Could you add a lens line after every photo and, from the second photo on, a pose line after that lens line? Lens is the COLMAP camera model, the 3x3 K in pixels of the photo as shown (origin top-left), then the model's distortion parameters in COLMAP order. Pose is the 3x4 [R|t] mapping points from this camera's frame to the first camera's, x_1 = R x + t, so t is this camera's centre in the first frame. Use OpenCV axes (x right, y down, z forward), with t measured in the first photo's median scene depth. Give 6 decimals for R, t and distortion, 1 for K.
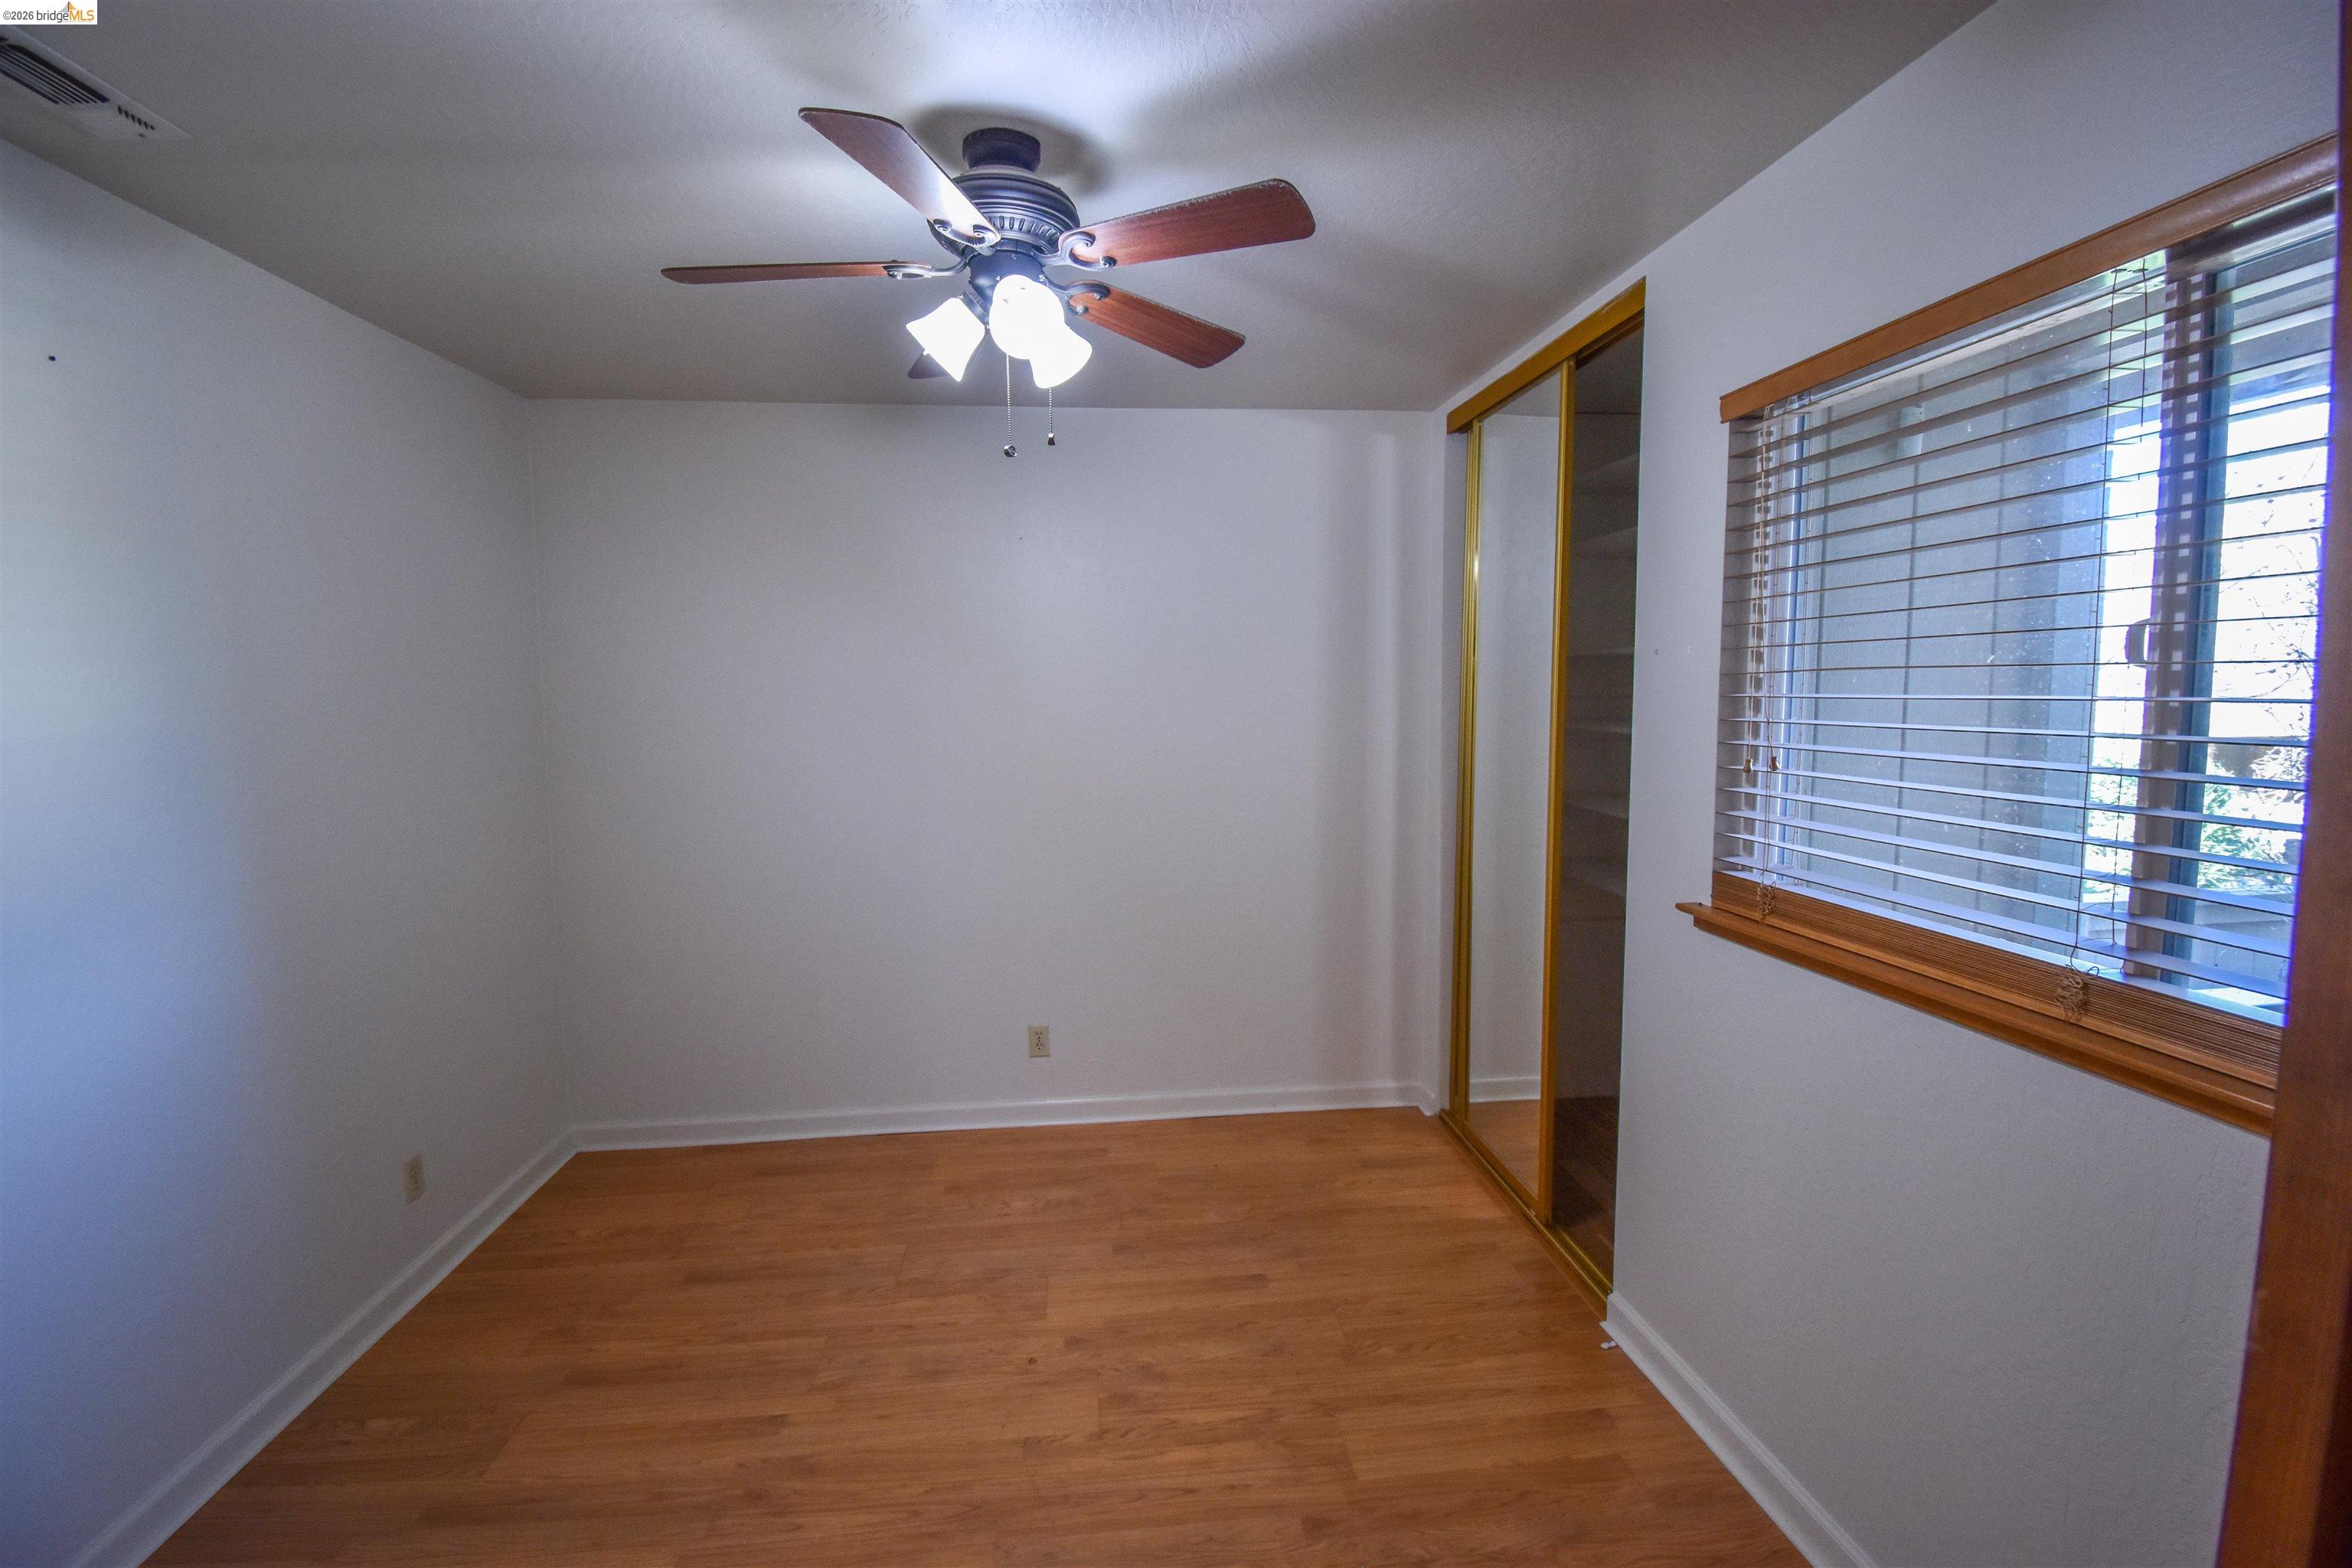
lens RADIAL K [[1031.3, 0, 1181.2], [0, 1031.3, 777.7], [0, 0, 1]] dist [0.022744, -0.027754]
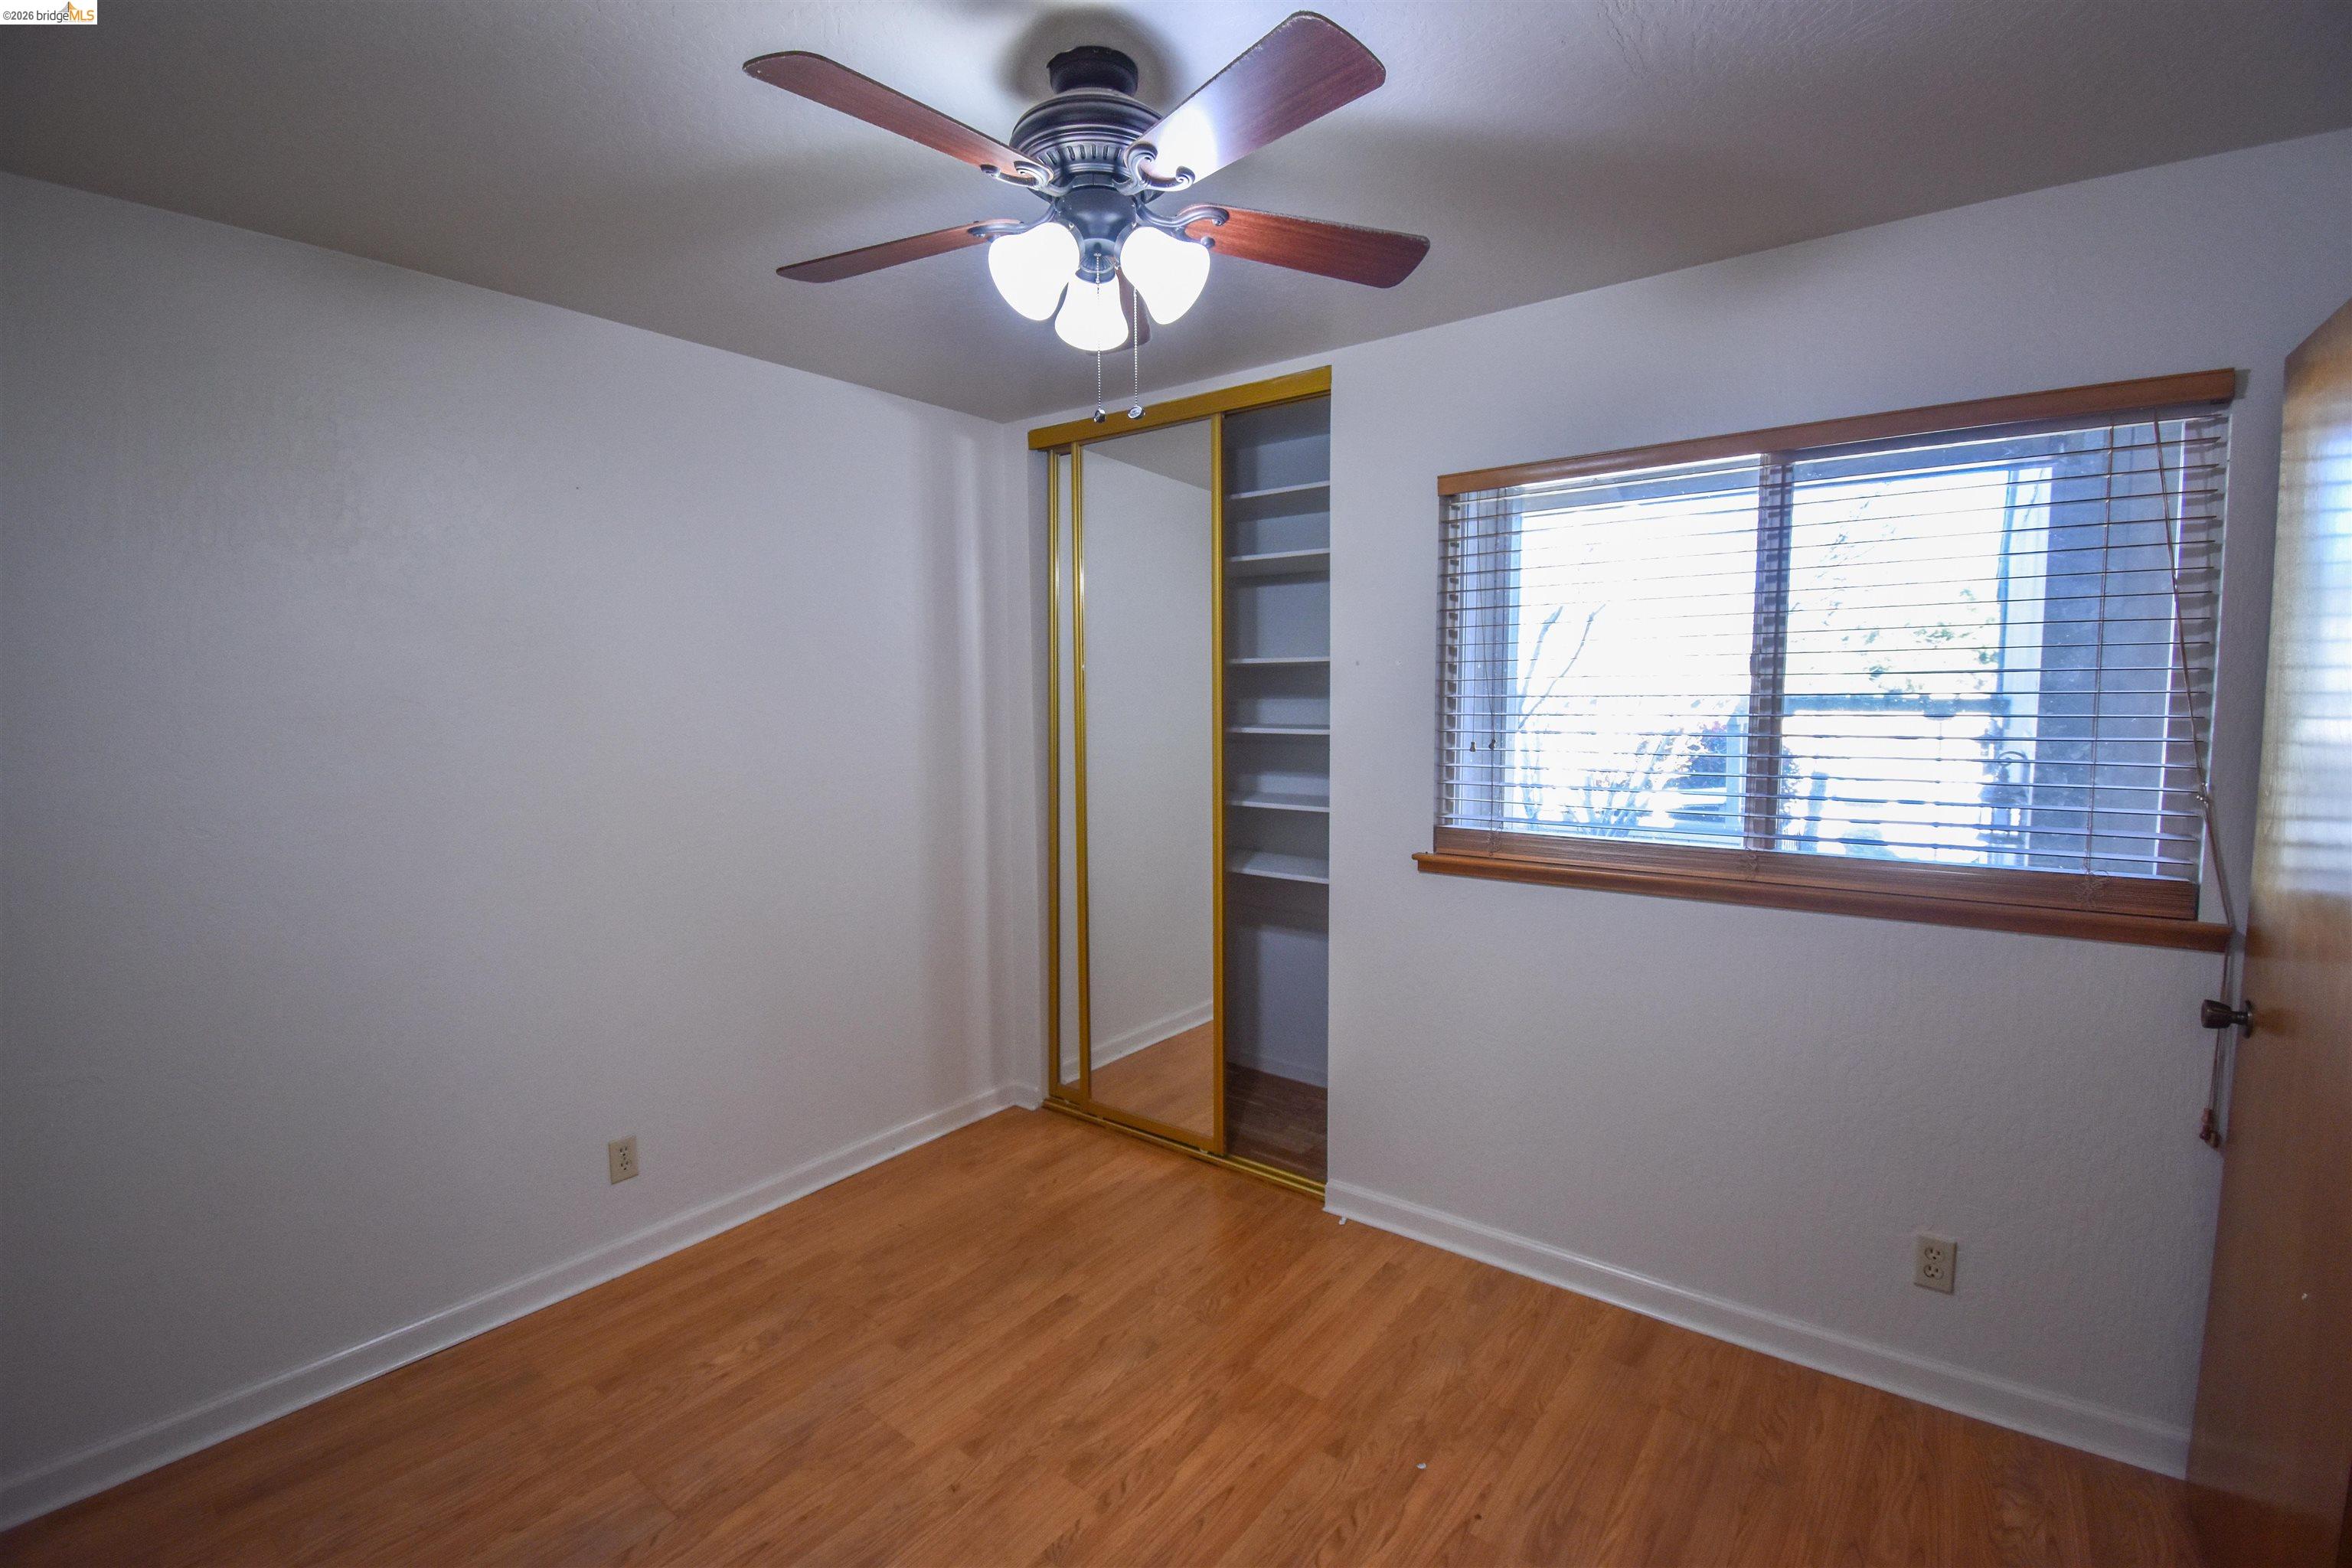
lens RADIAL K [[1031.3, 0, 1181.2], [0, 1031.3, 777.7], [0, 0, 1]] dist [0.022744, -0.027754]
pose [[0.692048, -0.054379, 0.719800, -0.538864], [0.064583, 0.997824, 0.013290, -0.008818], [-0.718956, 0.037289, 0.694054, 0.242474]]
